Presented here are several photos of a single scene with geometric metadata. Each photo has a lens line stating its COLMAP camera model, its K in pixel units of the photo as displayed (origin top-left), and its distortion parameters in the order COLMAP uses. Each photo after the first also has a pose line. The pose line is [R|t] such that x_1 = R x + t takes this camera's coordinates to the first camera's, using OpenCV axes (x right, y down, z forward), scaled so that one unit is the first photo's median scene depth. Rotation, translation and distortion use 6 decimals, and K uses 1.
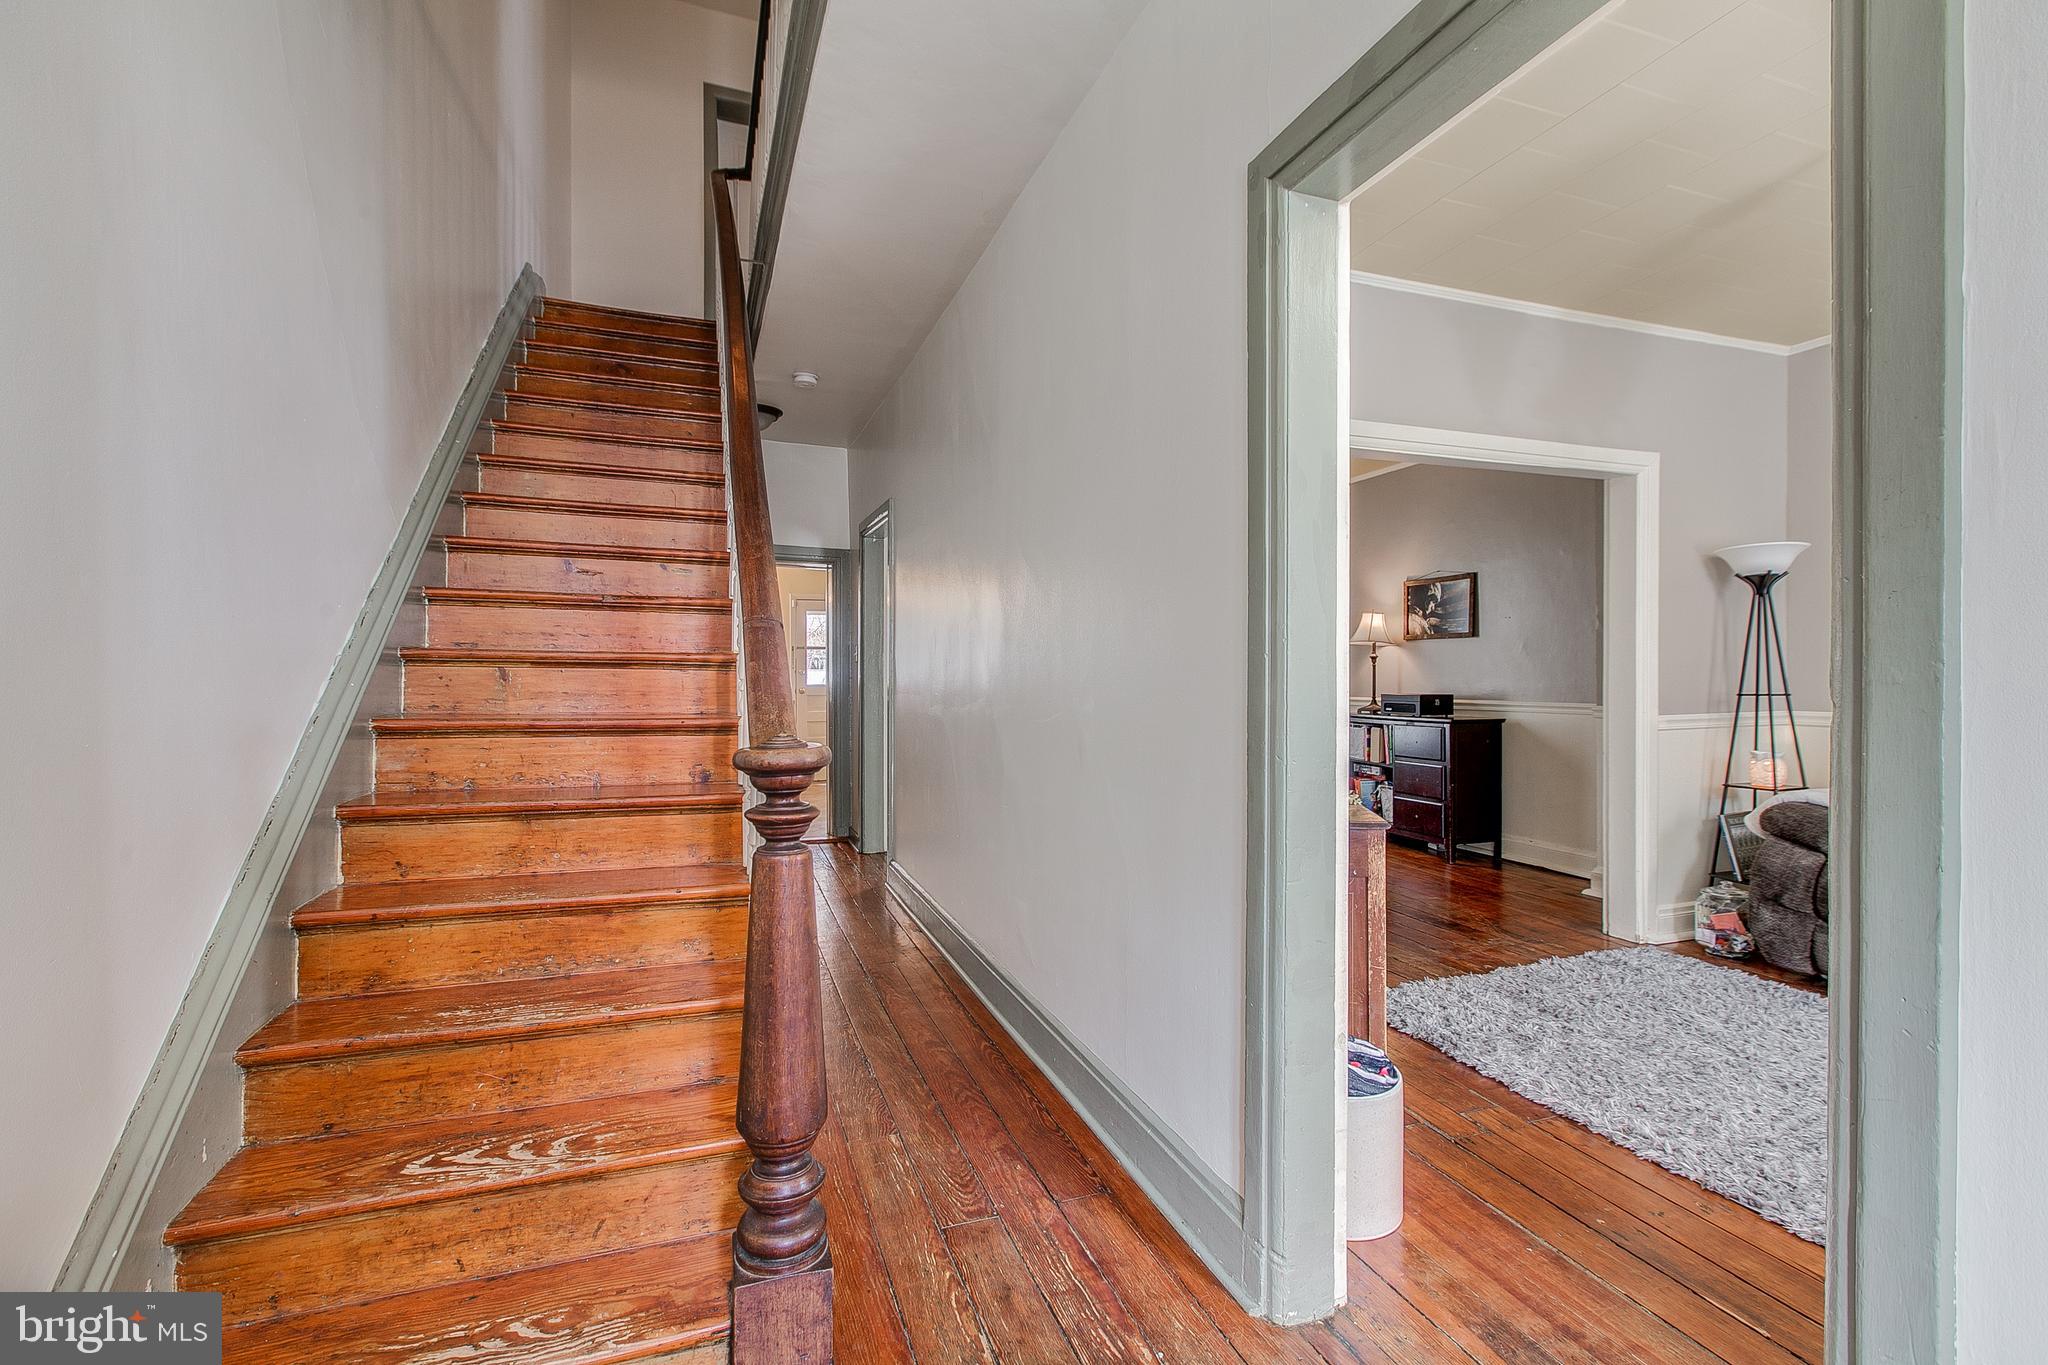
lens RADIAL K [[921.3, 0, 1008.7], [0, 921.3, 676.1], [0, 0, 1]] dist [0.001537, -0.000090]
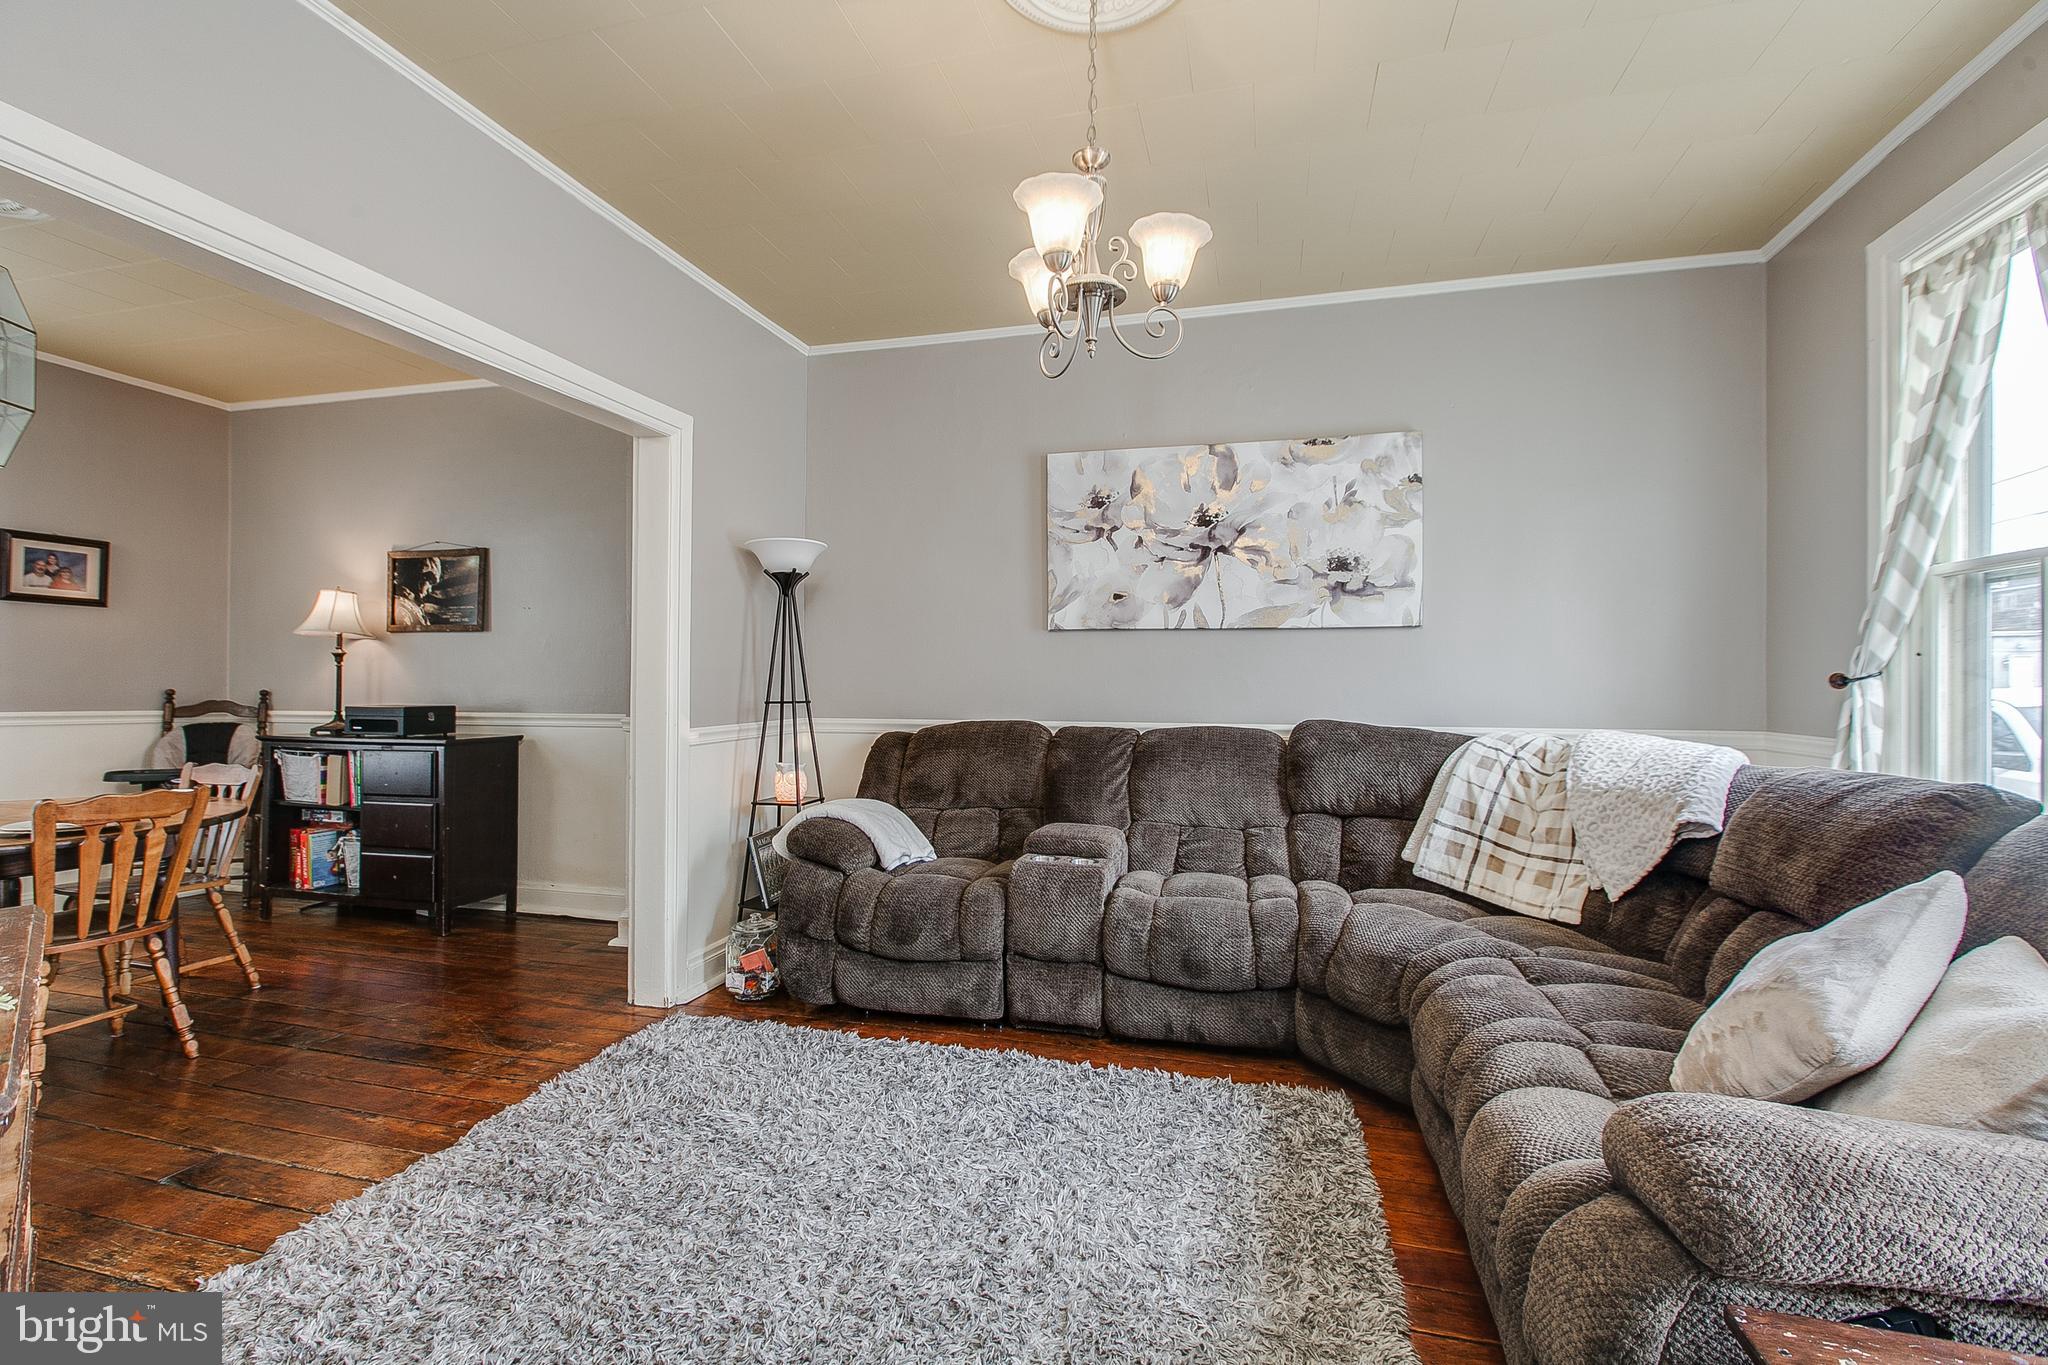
lens RADIAL K [[921.3, 0, 1029.9], [0, 921.3, 678.3], [0, 0, 1]] dist [0.001537, -0.000090]
pose [[0.569468, 0.006361, 0.821989, 0.186862], [-0.002372, 0.999979, -0.006095, 0.001266], [-0.822010, 0.001521, 0.569470, 0.261349]]
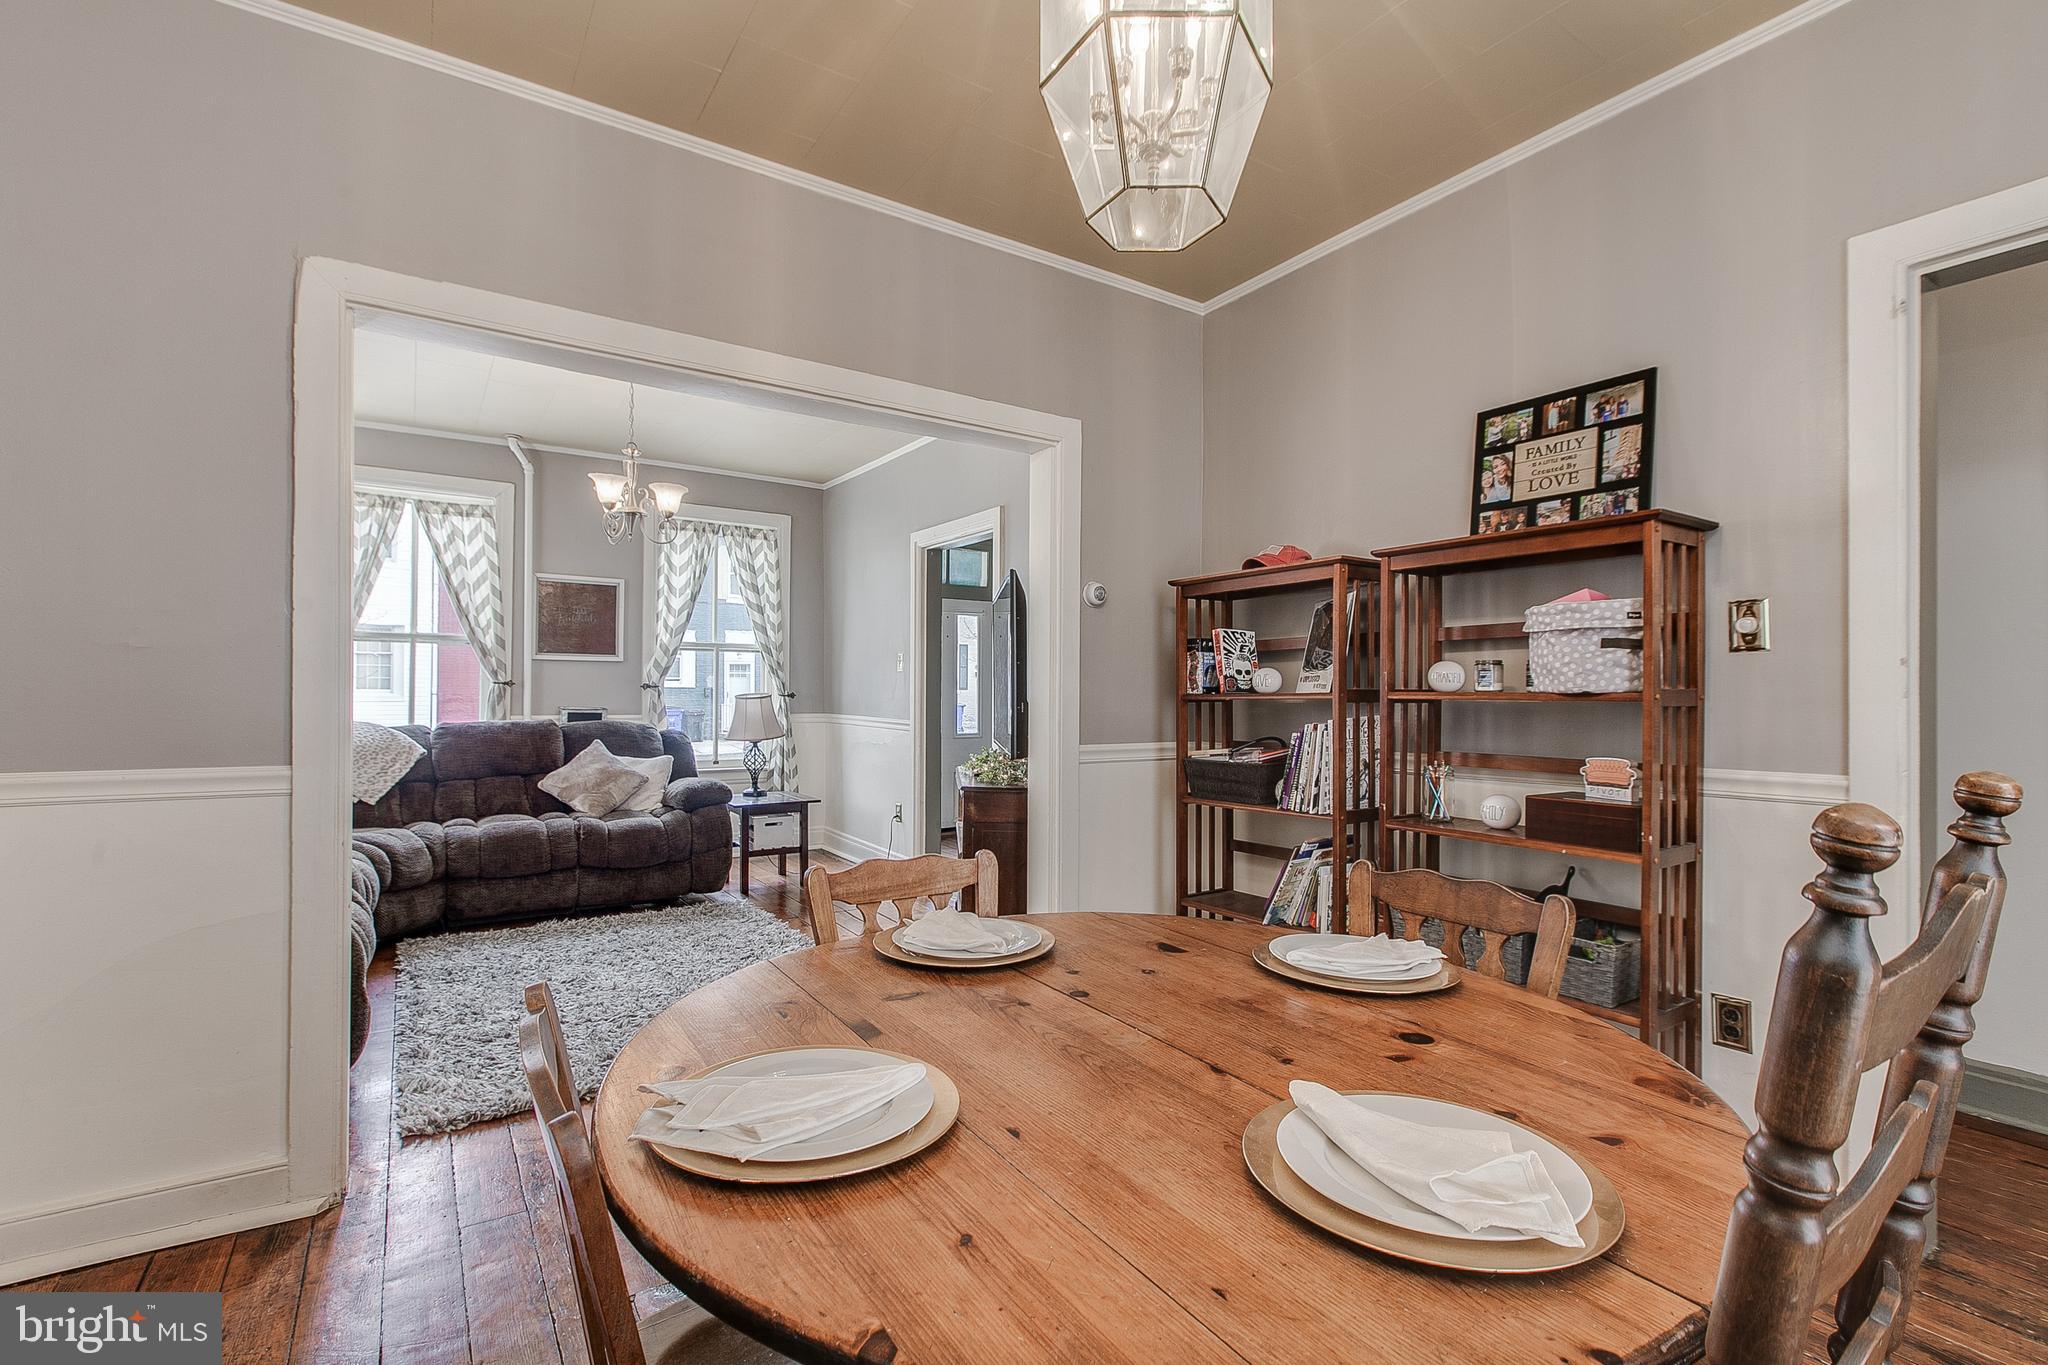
lens RADIAL K [[921.3, 0, 1006.5], [0, 921.3, 681.3], [0, 0, 1]] dist [0.001537, -0.000090]
pose [[-0.975624, -0.009894, -0.219227, 0.403084], [-0.008312, 0.999932, -0.008135, -0.005221], [0.219292, -0.006114, -0.975640, 1.597504]]
